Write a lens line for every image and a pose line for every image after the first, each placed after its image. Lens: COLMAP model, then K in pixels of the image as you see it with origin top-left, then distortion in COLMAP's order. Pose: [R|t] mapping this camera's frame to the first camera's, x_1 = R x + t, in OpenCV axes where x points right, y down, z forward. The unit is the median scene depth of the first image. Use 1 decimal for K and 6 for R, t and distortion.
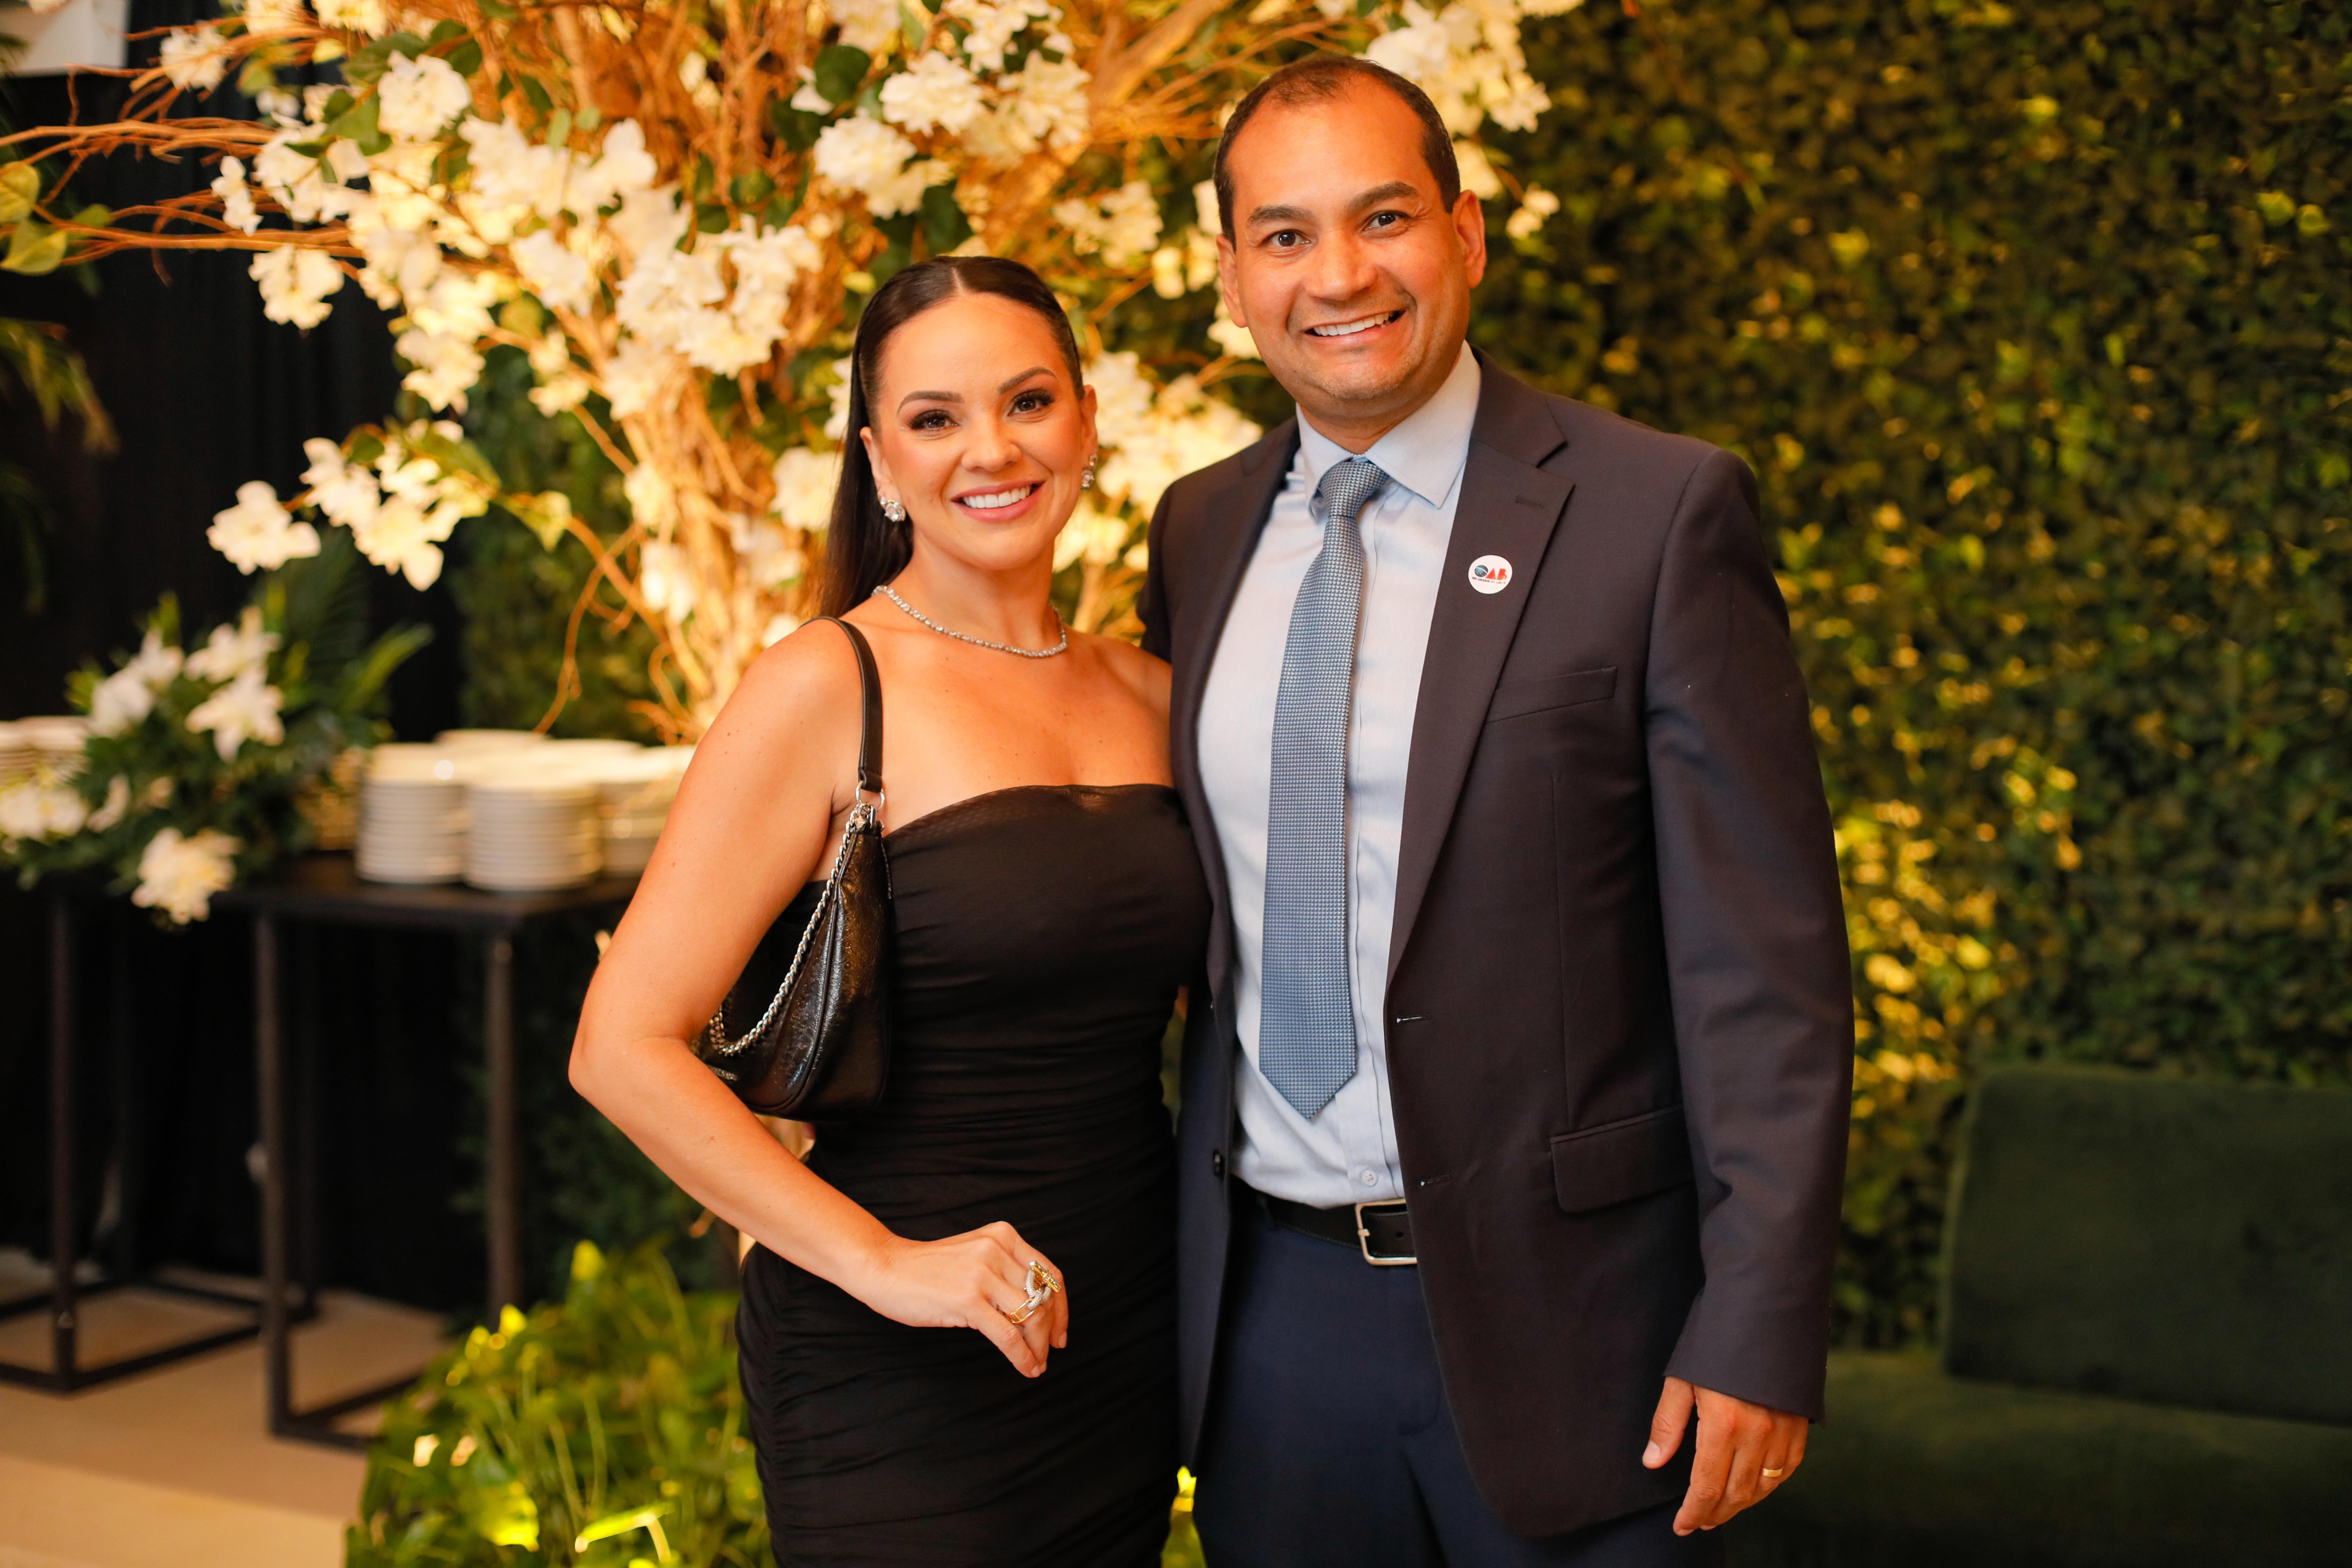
lens RADIAL K [[3424.7, 0, 1170.3], [0, 3424.7, 790.8], [0, 0, 1]] dist [-0.149240, 0.144580]
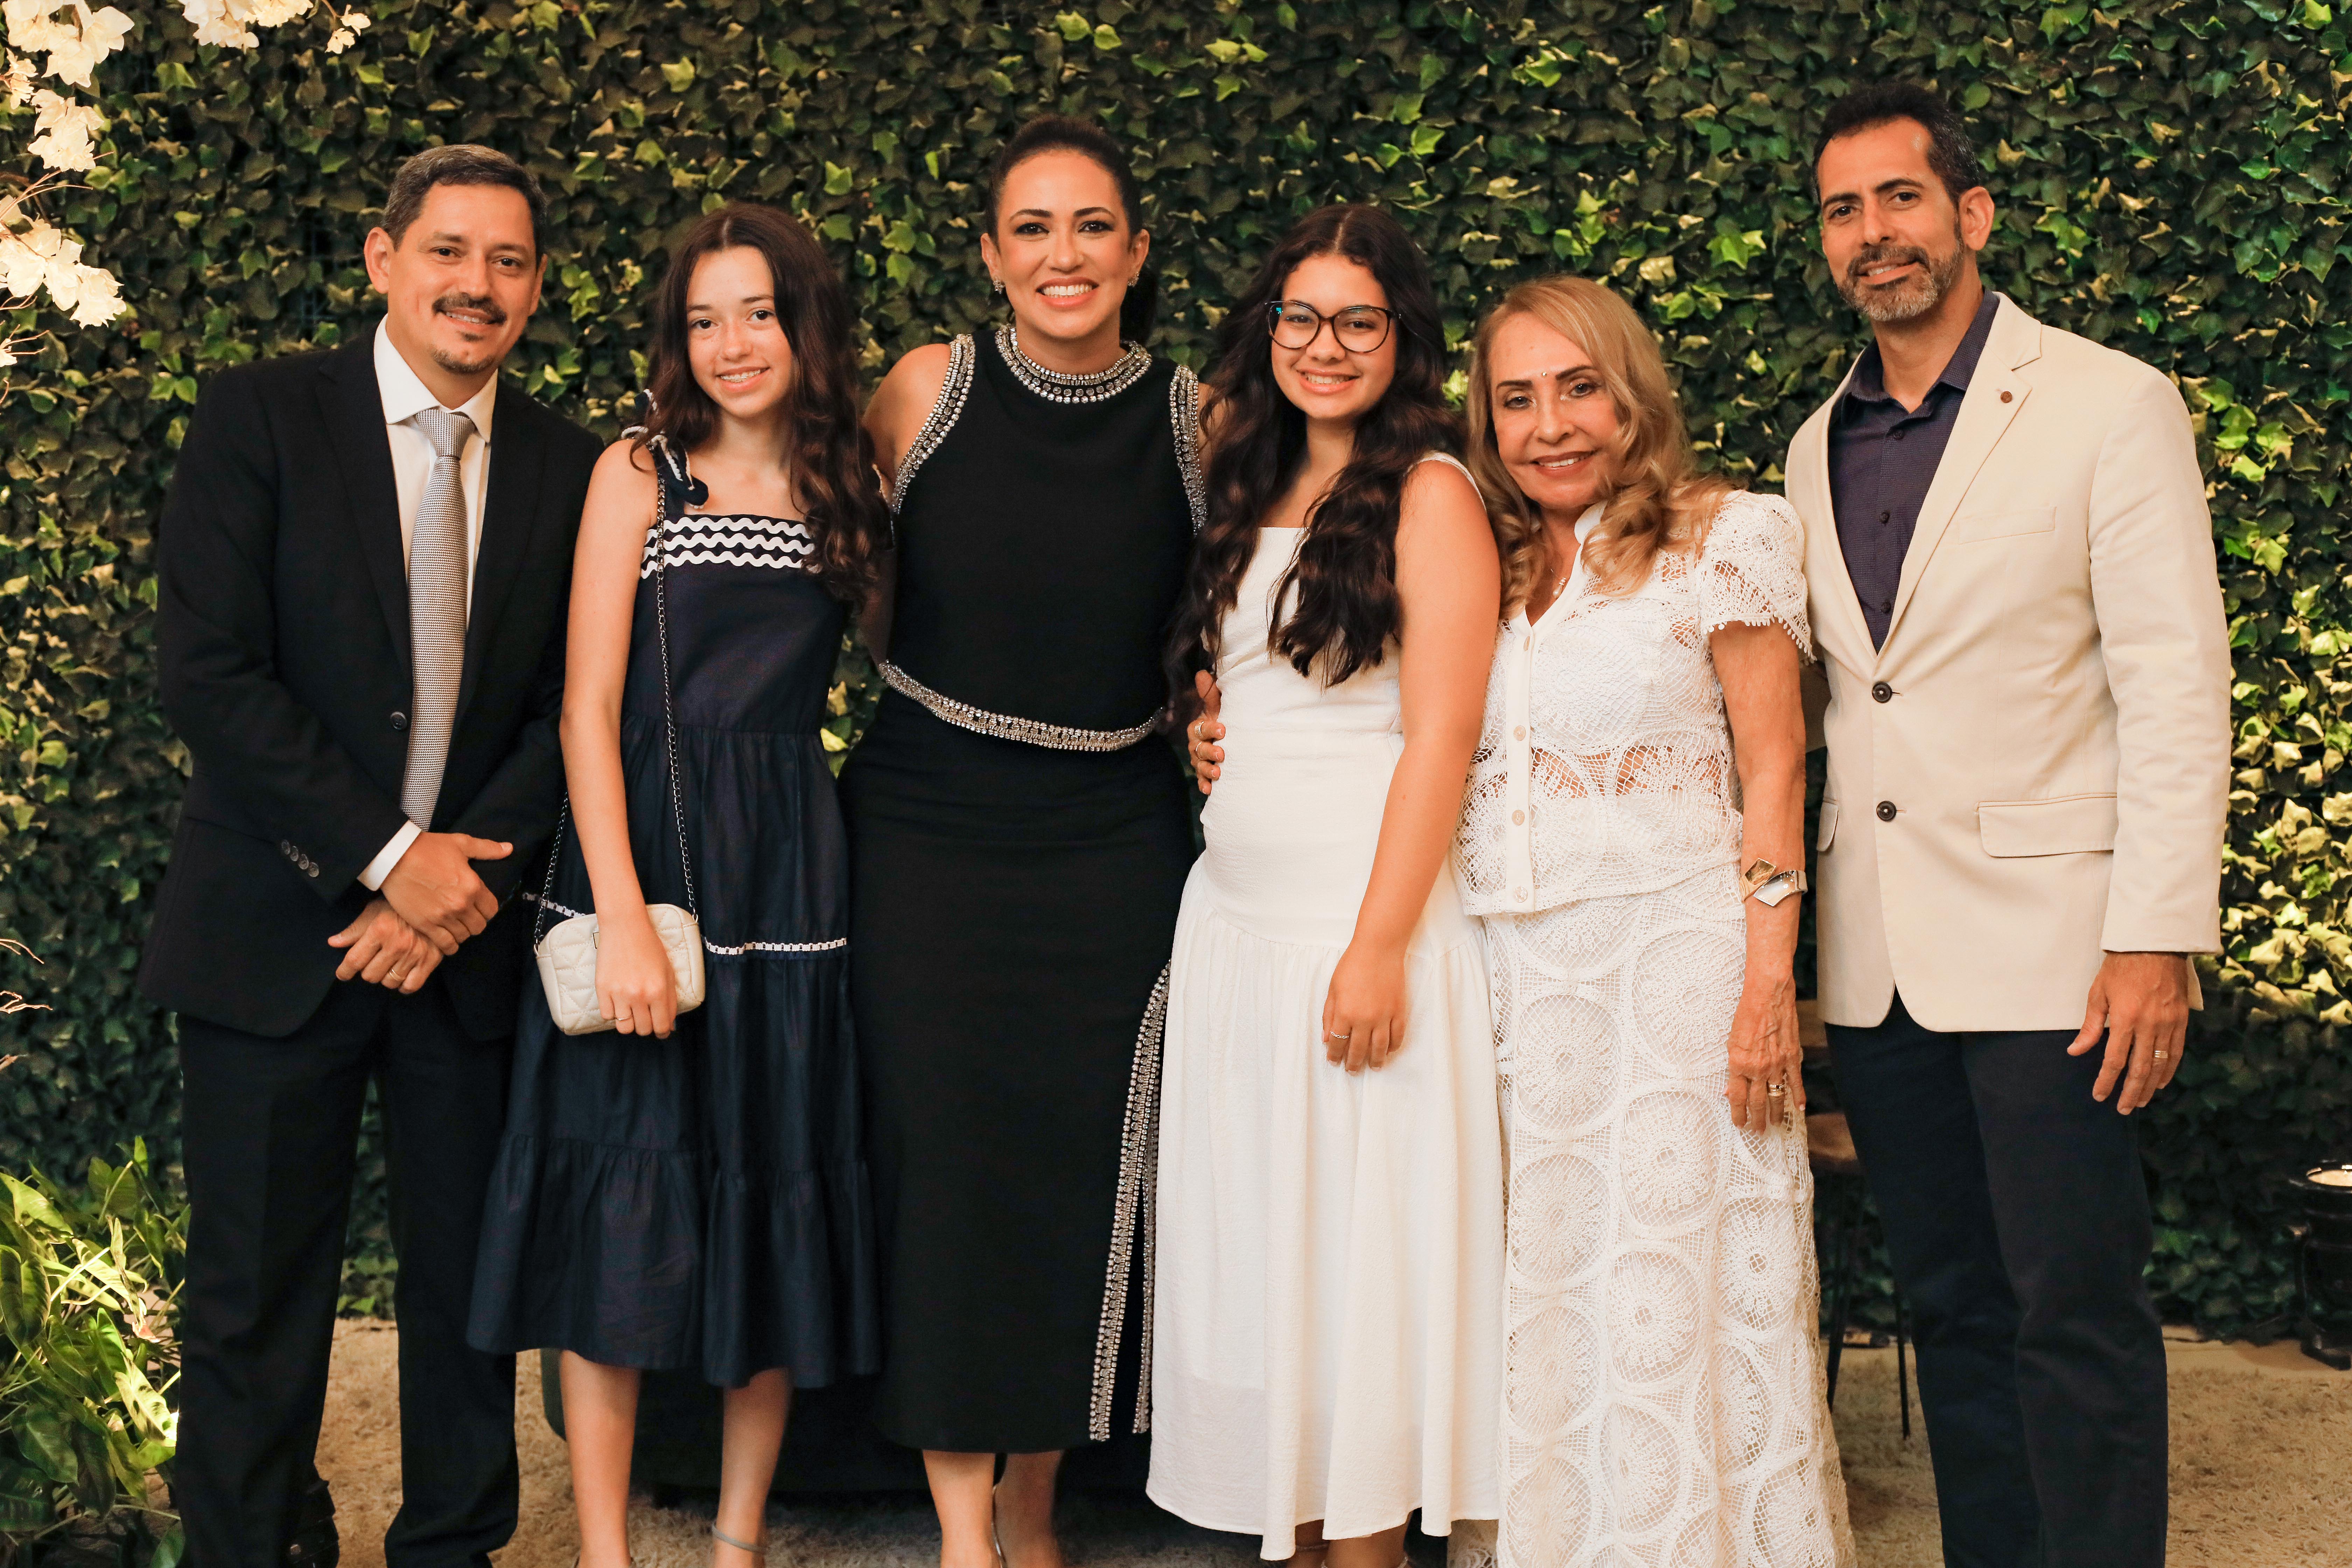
lens RADIAL K [[3403.0, 0, 1167.5], [0, 3403.0, 789.0], [0, 0, 1]] dist [-0.148934, 0.150965]
pose [[0.952465, -0.063938, 0.297862, 0.020824], [0.053833, 0.997666, 0.042013, 0.024706], [-0.299853, -0.023981, 0.953684, -0.040091]]
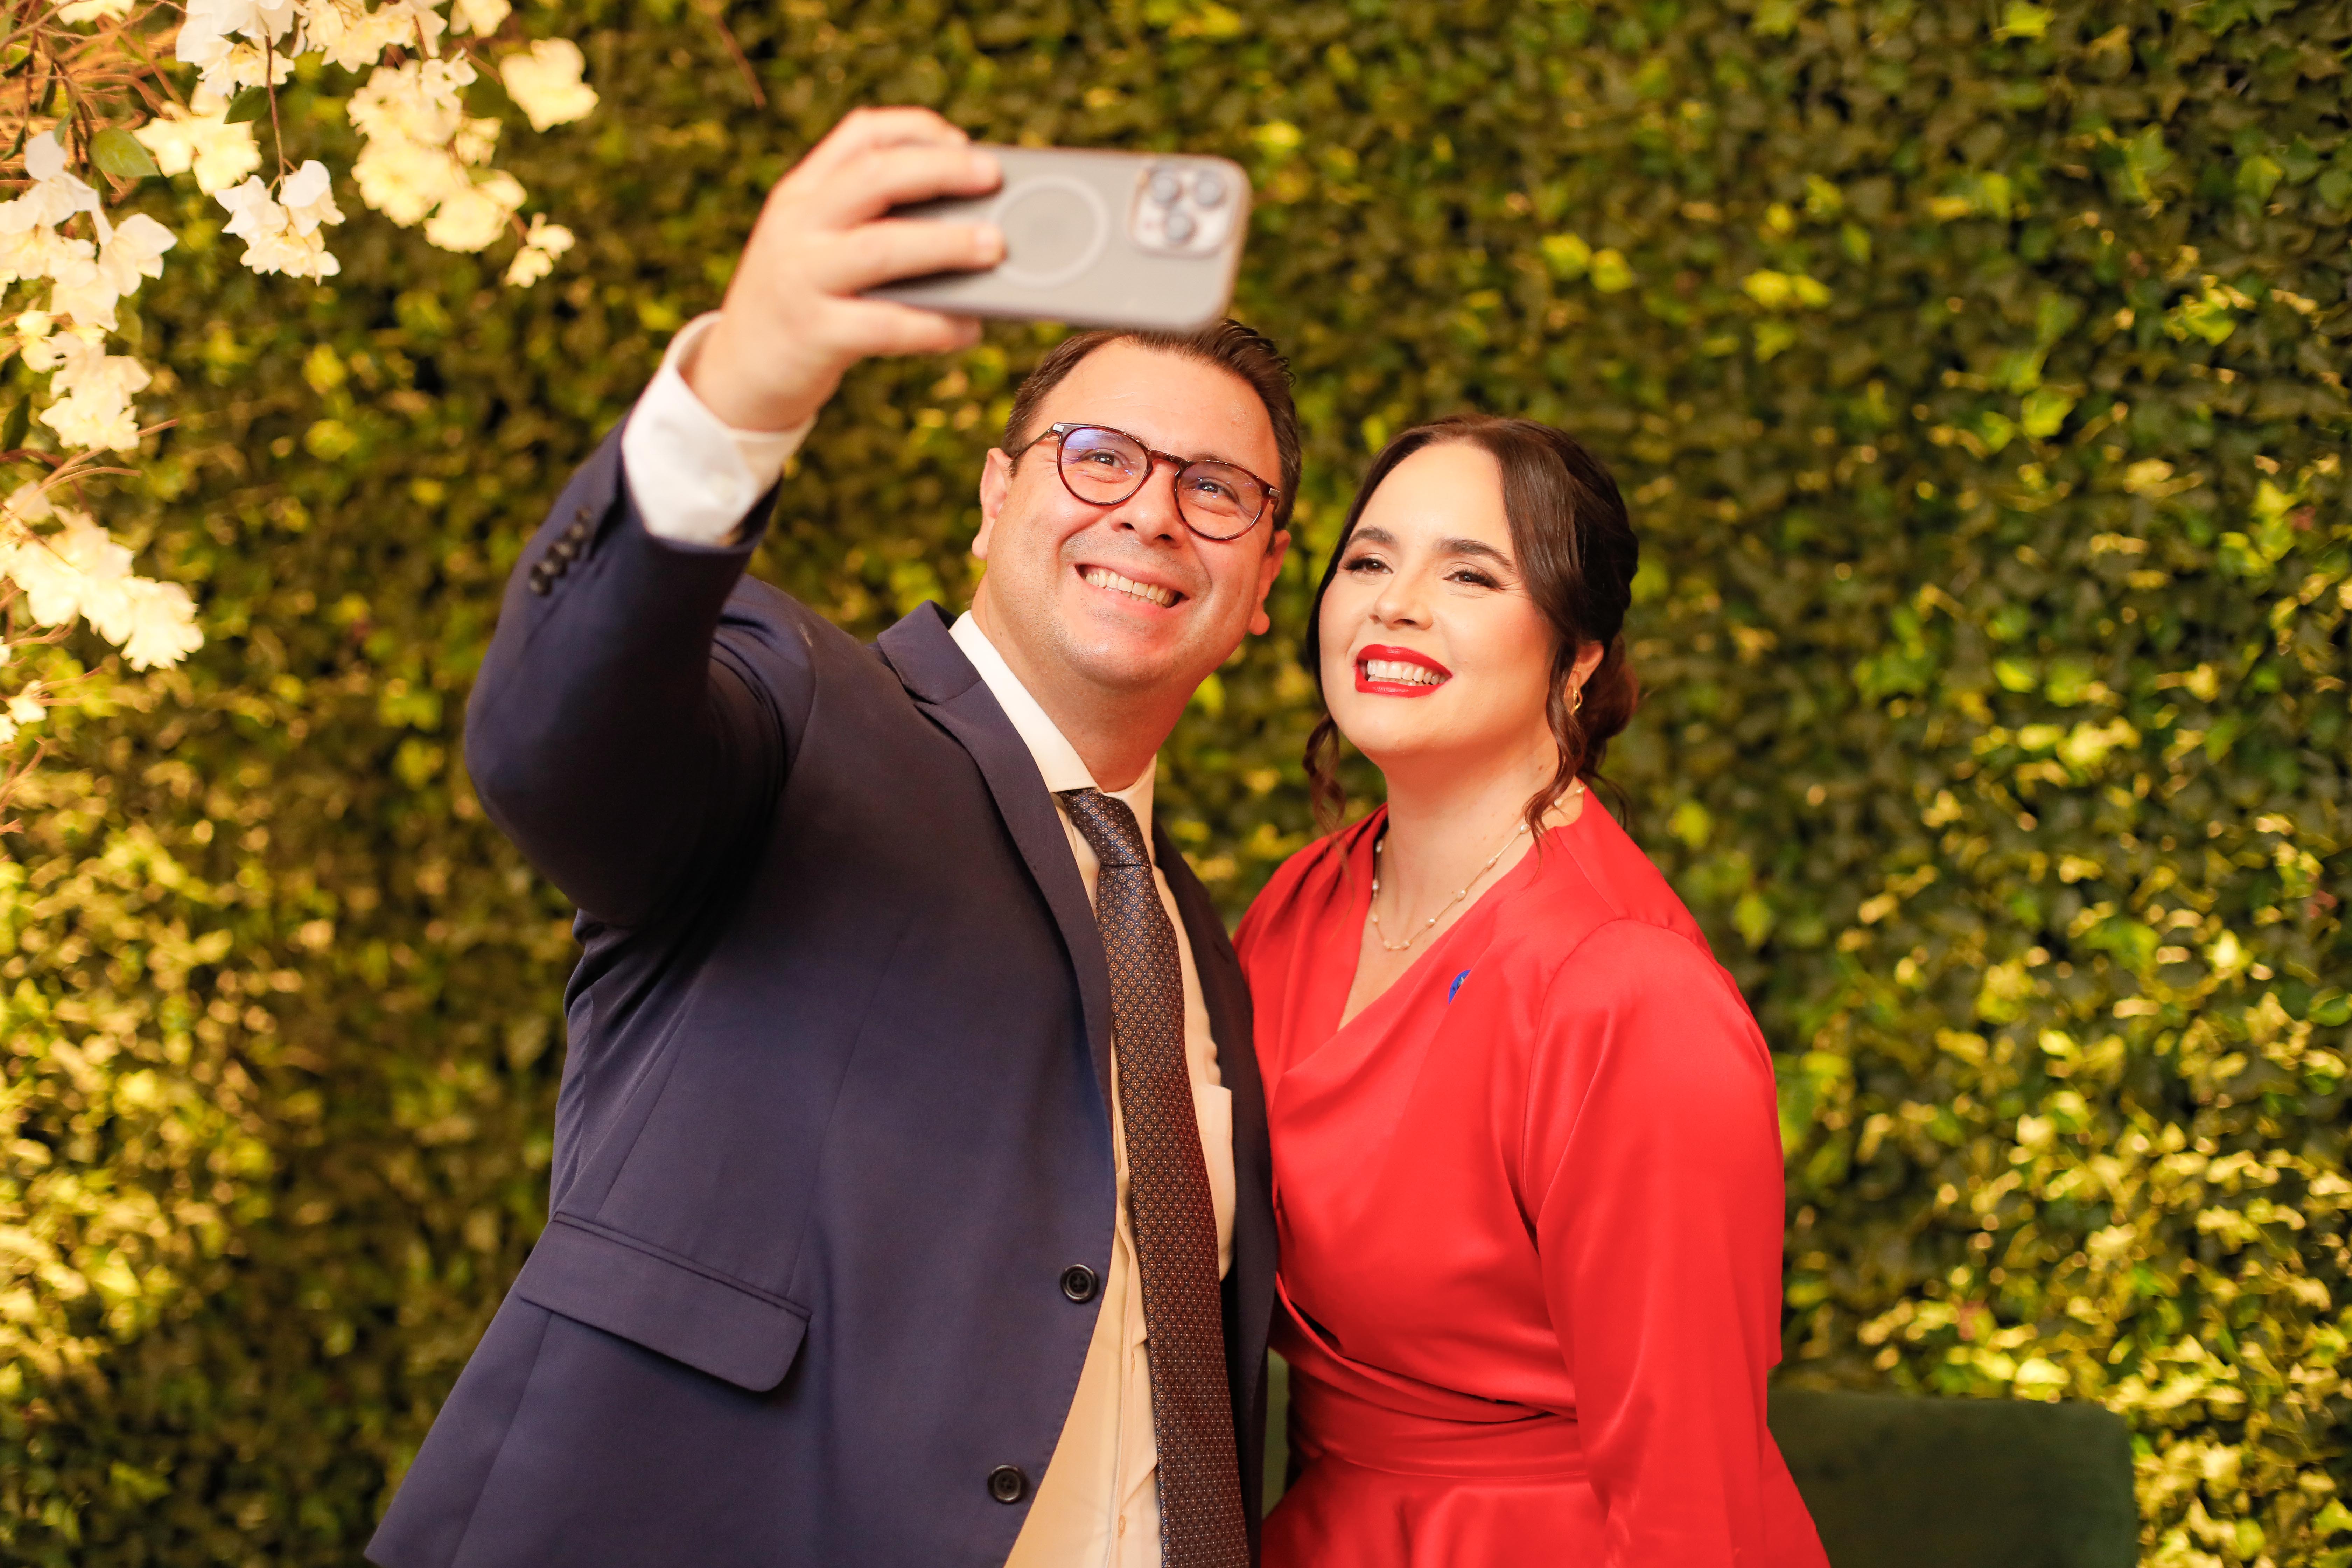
lens RADIAL K [[3458.1, 0, 1165.8], [0, 3458.1, 792.3], [0, 0, 1]] dist [-0.156500, 0.145345]
pose [[0.986275, -0.022813, 0.163527, 0.094930], [0.028902, 0.998971, -0.034957, -0.019215], [-0.162561, 0.039203, 0.985919, 0.206310]]
